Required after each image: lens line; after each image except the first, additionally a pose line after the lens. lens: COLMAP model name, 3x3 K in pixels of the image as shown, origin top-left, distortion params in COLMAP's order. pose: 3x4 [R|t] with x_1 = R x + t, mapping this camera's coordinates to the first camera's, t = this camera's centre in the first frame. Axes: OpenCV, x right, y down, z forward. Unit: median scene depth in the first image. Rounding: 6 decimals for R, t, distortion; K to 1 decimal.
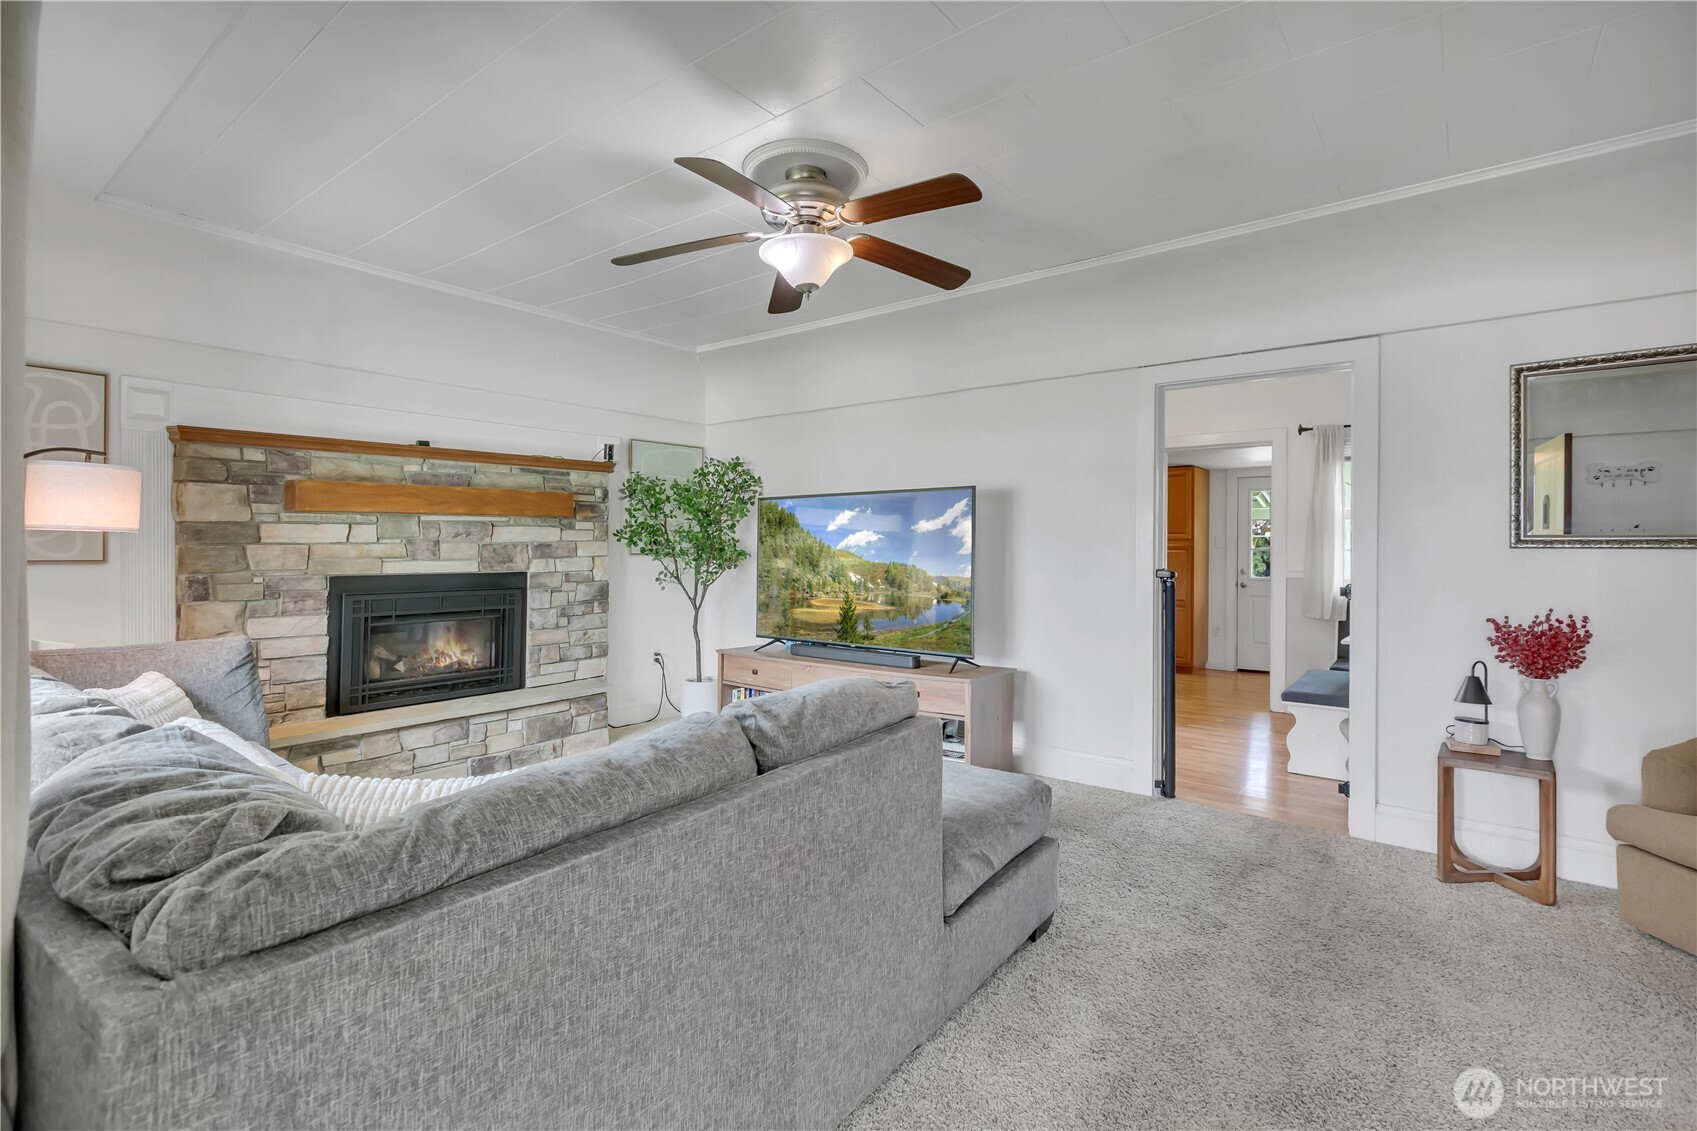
lens RADIAL K [[795.8, 0, 846.9], [0, 795.8, 545.6], [0, 0, 1]] dist [0.000904, 0.000390]
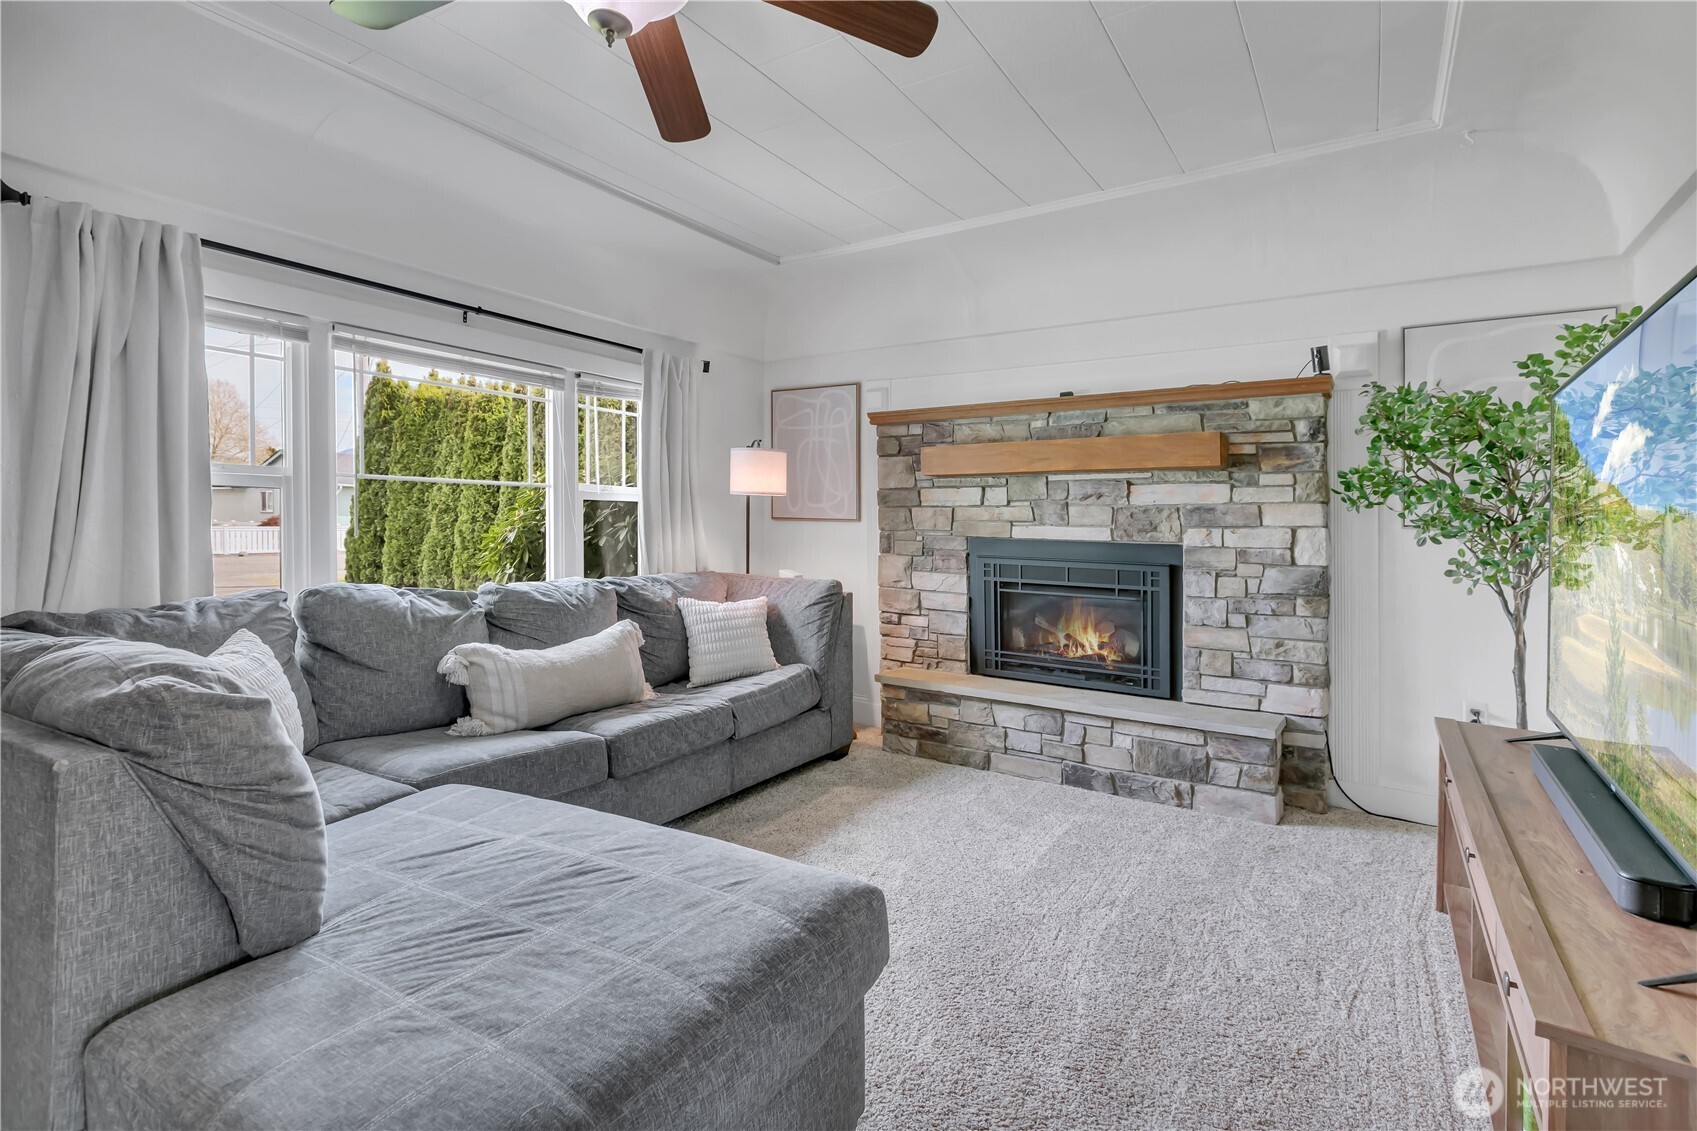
lens RADIAL K [[783.4, 0, 853.0], [0, 783.4, 528.4], [0, 0, 1]] dist [0.000427, 0.000926]
pose [[0.103315, 0.008765, -0.994610, 0.312155], [-0.018211, 0.999810, 0.006919, 0.019171], [0.994482, 0.017398, 0.103455, 0.660501]]
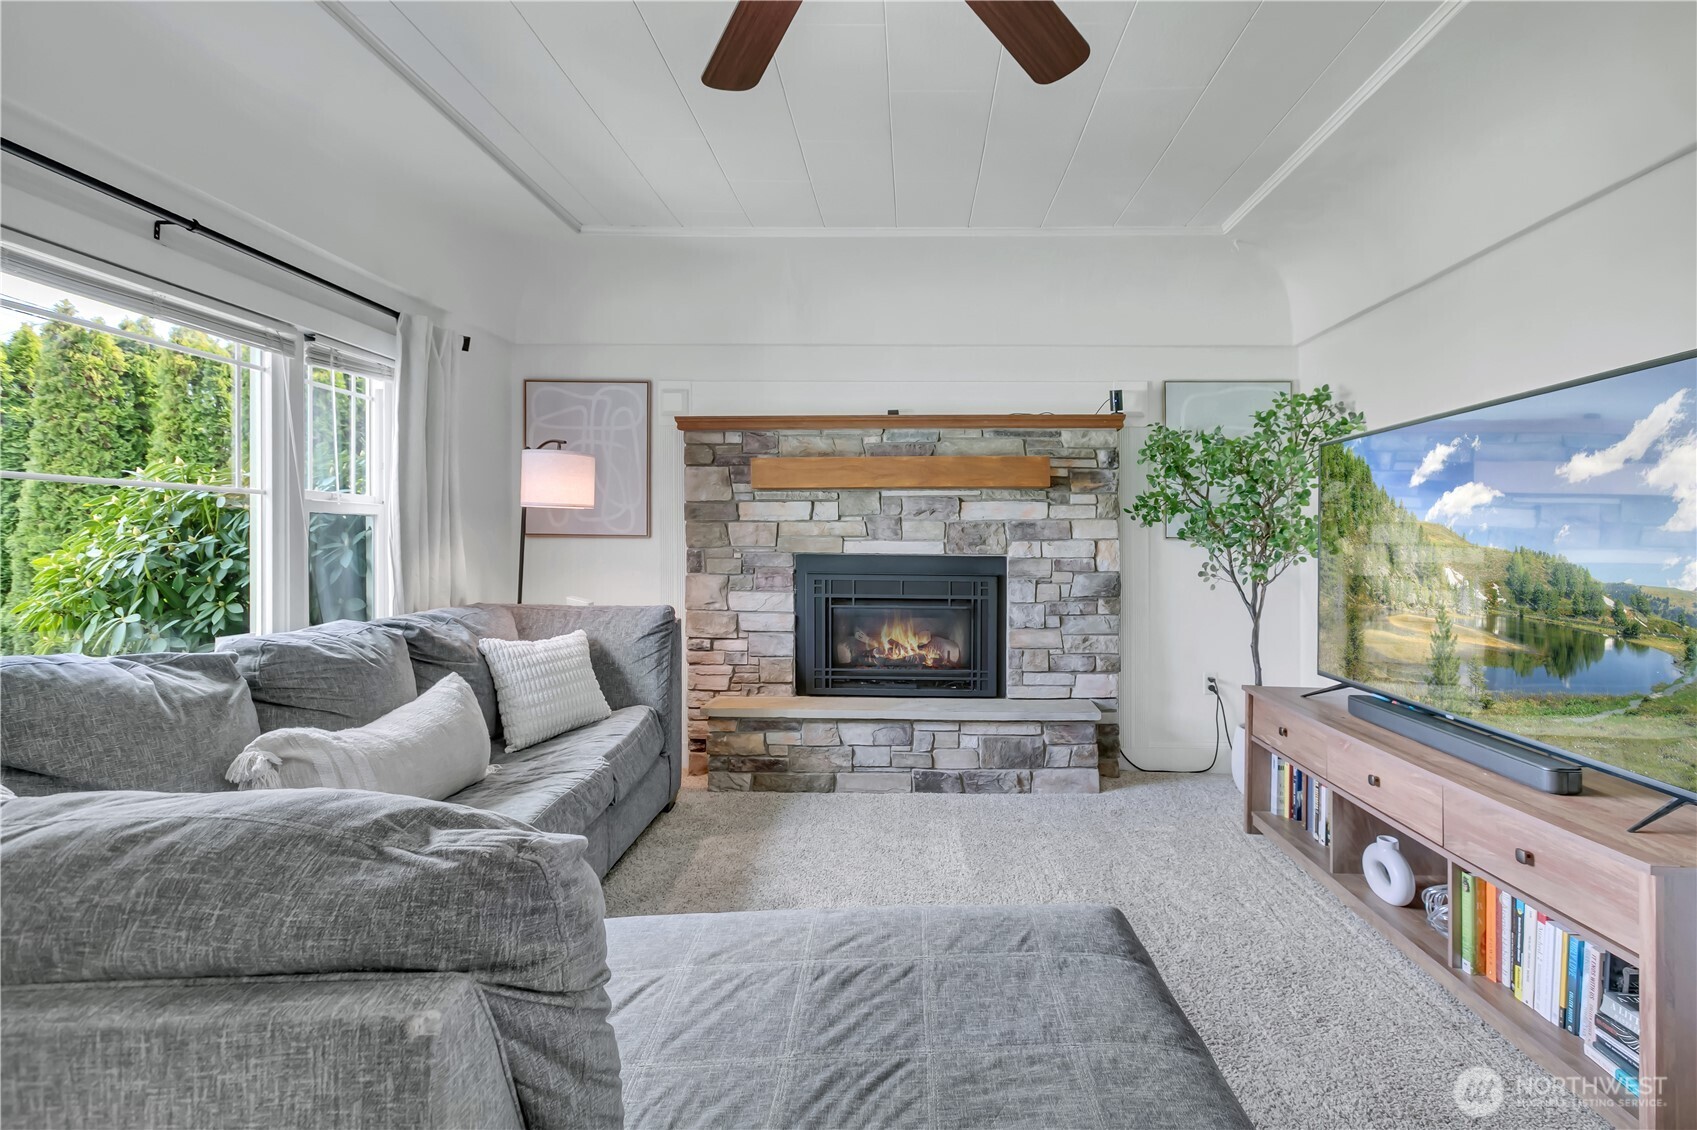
lens RADIAL K [[817.4, 0, 851.1], [0, 817.4, 530.6], [0, 0, 1]] dist [0.001549, 0.000518]
pose [[0.608192, -0.004233, -0.793779, 0.182845], [-0.007002, 0.999918, -0.010697, 0.017276], [0.793759, 0.012064, 0.608113, 0.383229]]
